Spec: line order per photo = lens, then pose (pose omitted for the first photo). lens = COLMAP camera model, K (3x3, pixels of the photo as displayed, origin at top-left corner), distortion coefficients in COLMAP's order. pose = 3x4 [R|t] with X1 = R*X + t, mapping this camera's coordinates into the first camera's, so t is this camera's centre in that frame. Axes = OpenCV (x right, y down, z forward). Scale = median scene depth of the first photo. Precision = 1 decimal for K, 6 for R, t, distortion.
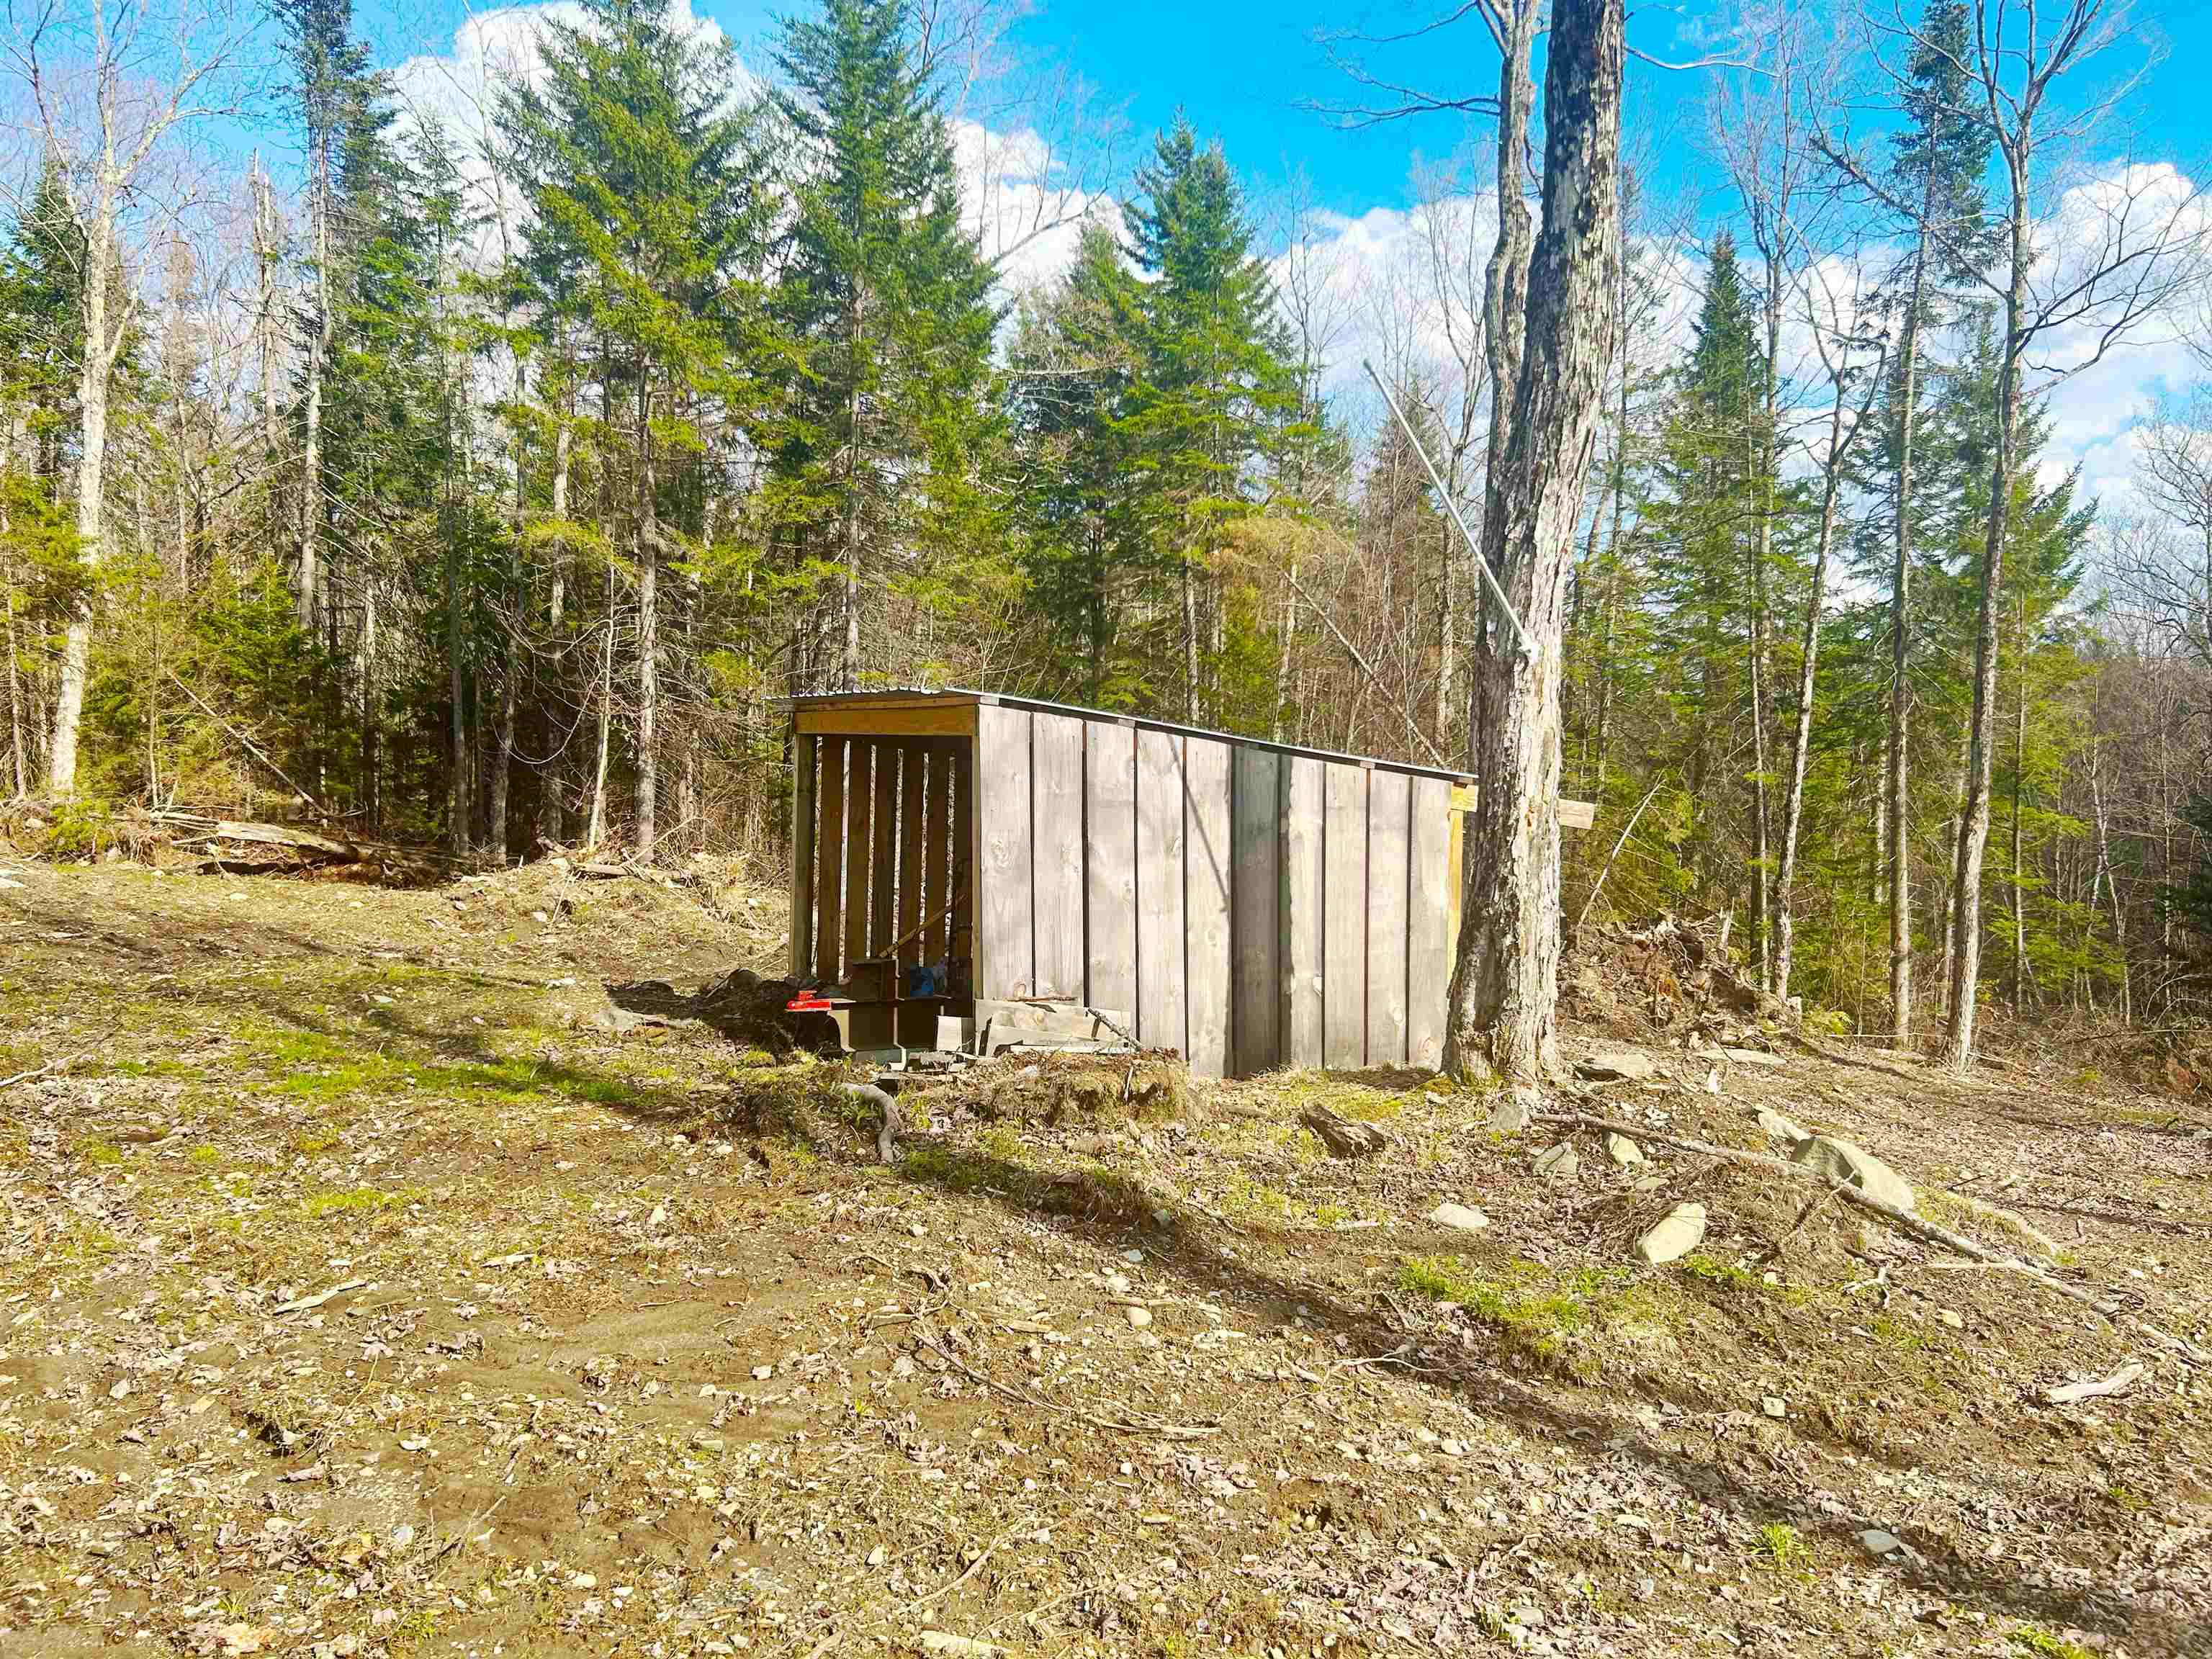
lens RADIAL K [[1780.0, 0, 1111.7], [0, 1780.0, 834.0], [0, 0, 1]] dist [0.039643, -0.002380]
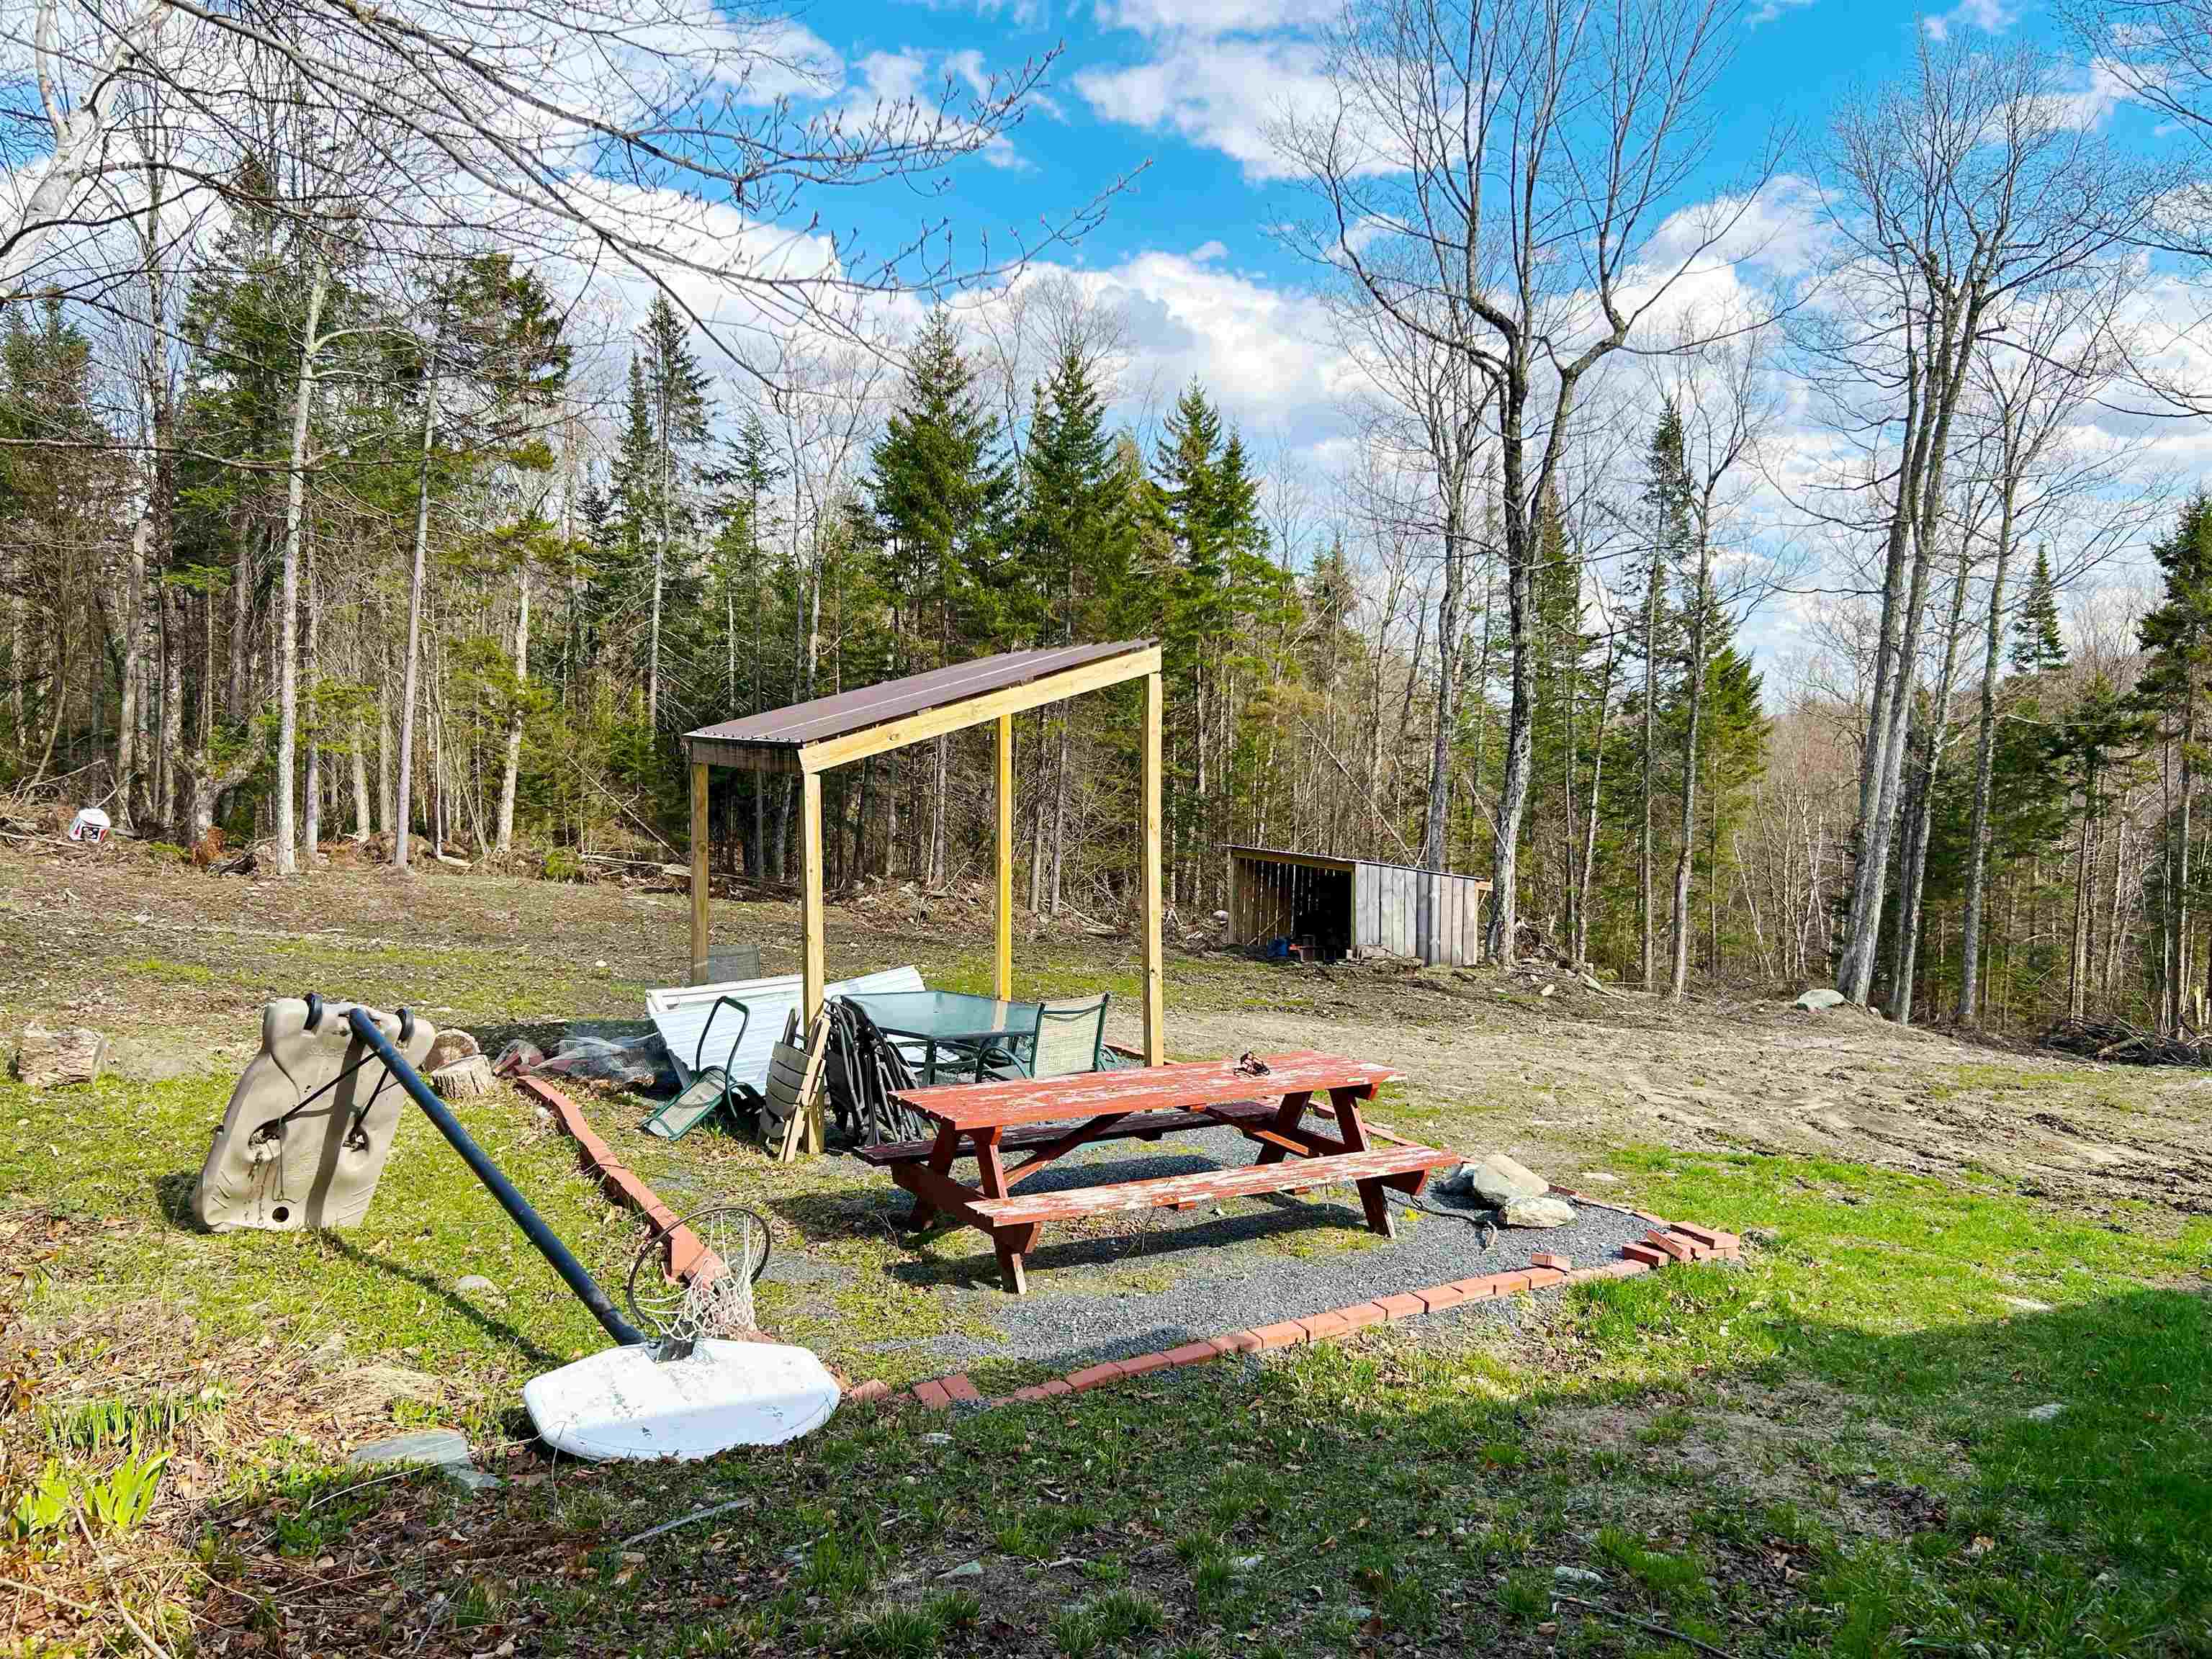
lens RADIAL K [[1780.0, 0, 1102.9], [0, 1780.0, 830.7], [0, 0, 1]] dist [0.039643, -0.002380]
pose [[0.996083, 0.000380, 0.088420, -0.280061], [-0.000340, 1.000000, -0.000468, -0.042500], [-0.088420, 0.000436, 0.996083, -0.789895]]
